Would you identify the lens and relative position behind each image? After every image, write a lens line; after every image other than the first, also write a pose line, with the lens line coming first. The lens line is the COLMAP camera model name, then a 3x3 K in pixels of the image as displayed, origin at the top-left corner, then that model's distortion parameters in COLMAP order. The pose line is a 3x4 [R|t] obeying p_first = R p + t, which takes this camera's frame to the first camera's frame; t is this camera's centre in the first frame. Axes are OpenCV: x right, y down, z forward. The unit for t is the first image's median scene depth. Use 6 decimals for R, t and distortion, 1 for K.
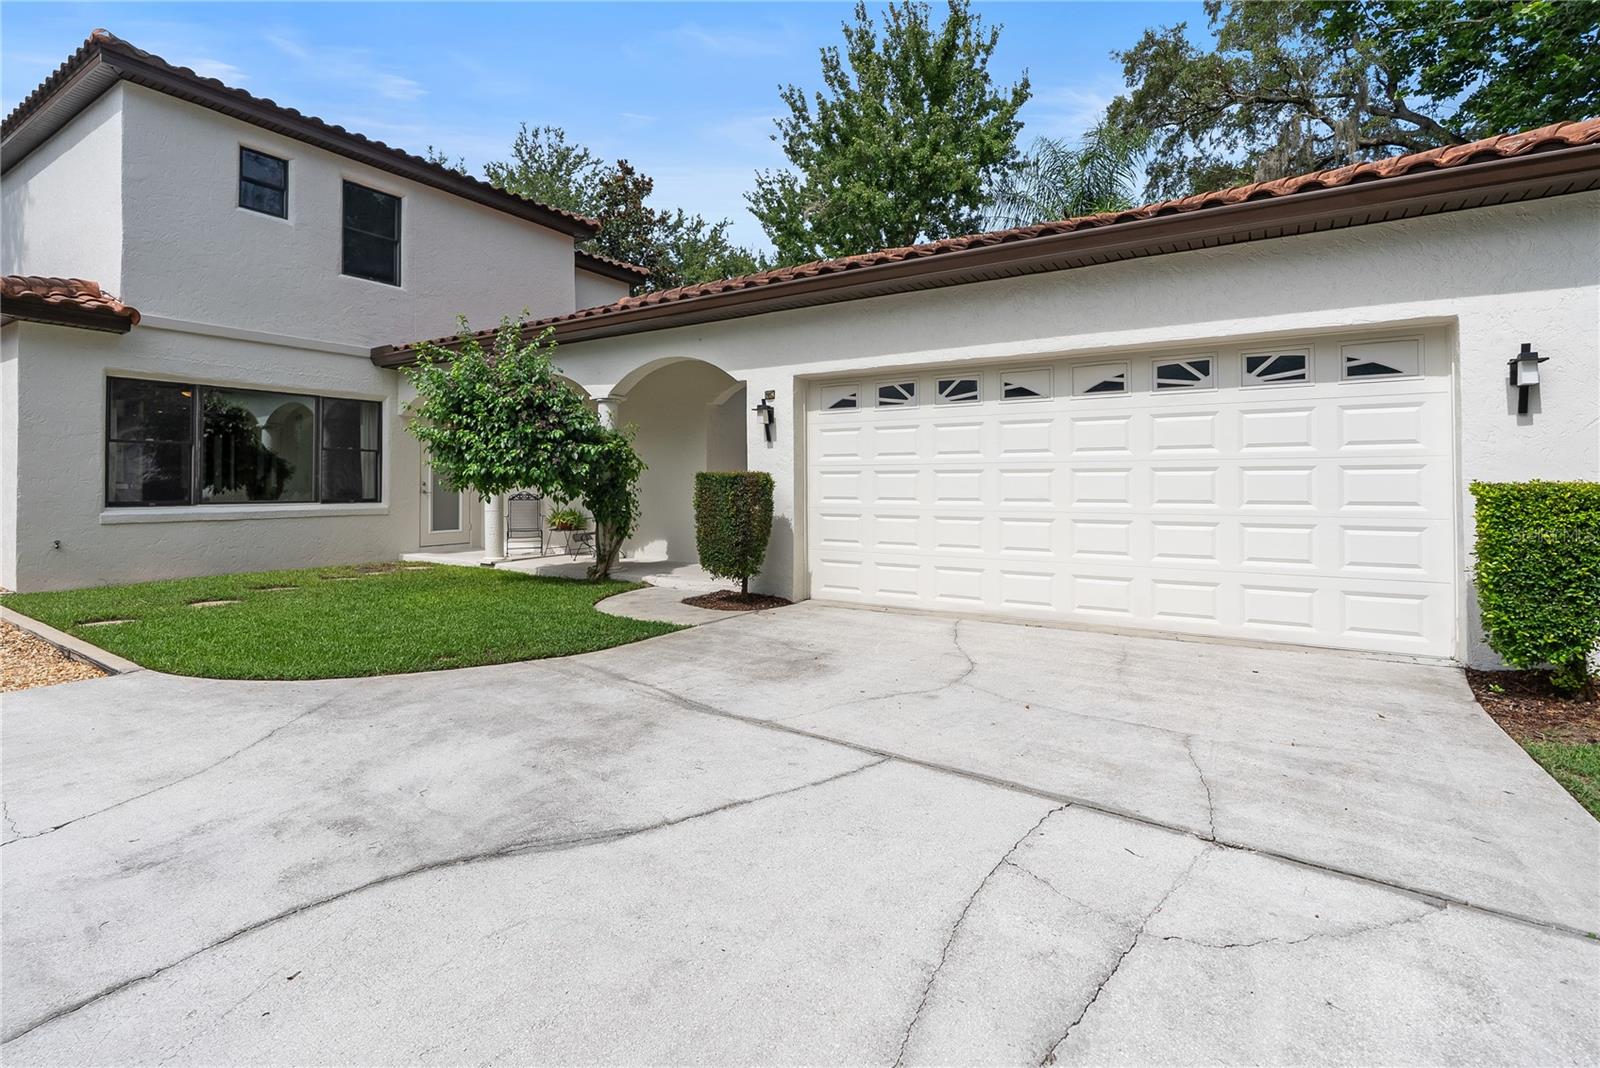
lens RADIAL K [[741.0, 0, 802.7], [0, 741.0, 471.9], [0, 0, 1]] dist [-0.001320, -0.000079]
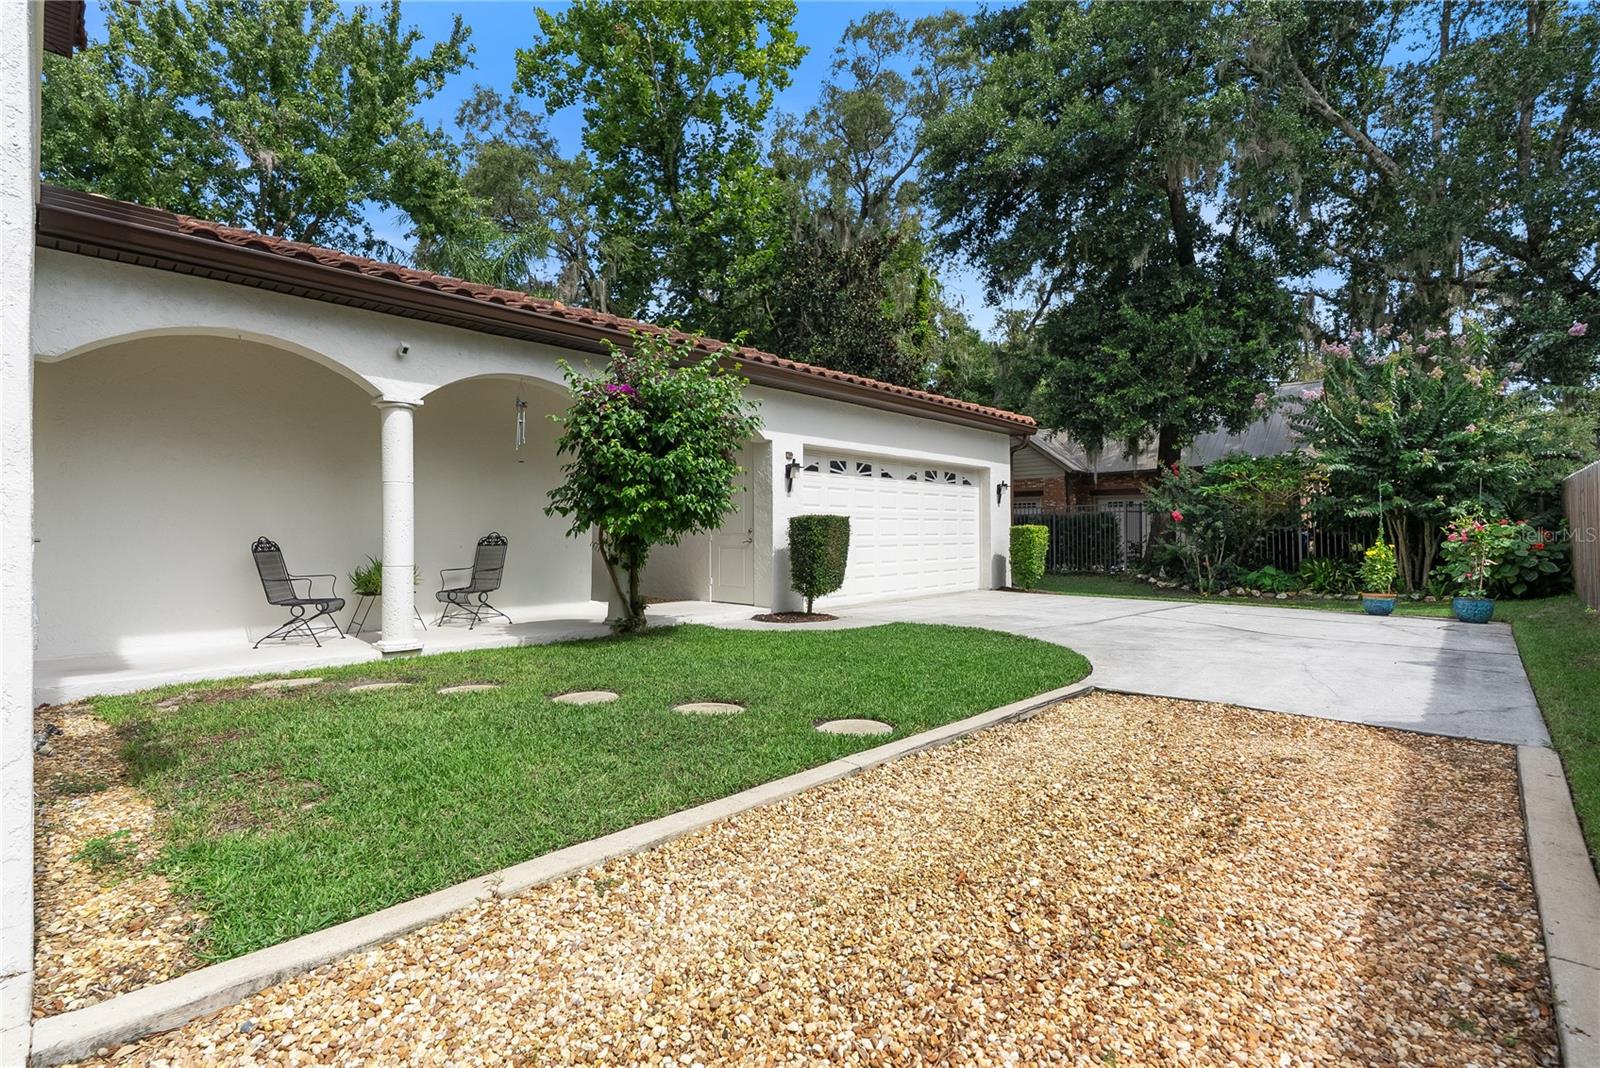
lens RADIAL K [[727.8, 0, 800.0], [0, 727.8, 534.0], [0, 0, 1]] dist [-0.001646, 0.000171]
pose [[0.212365, -0.006286, 0.977170, -1.345958], [-0.019582, 0.999751, 0.010687, 0.017226], [-0.976994, -0.021405, 0.212189, 0.766111]]
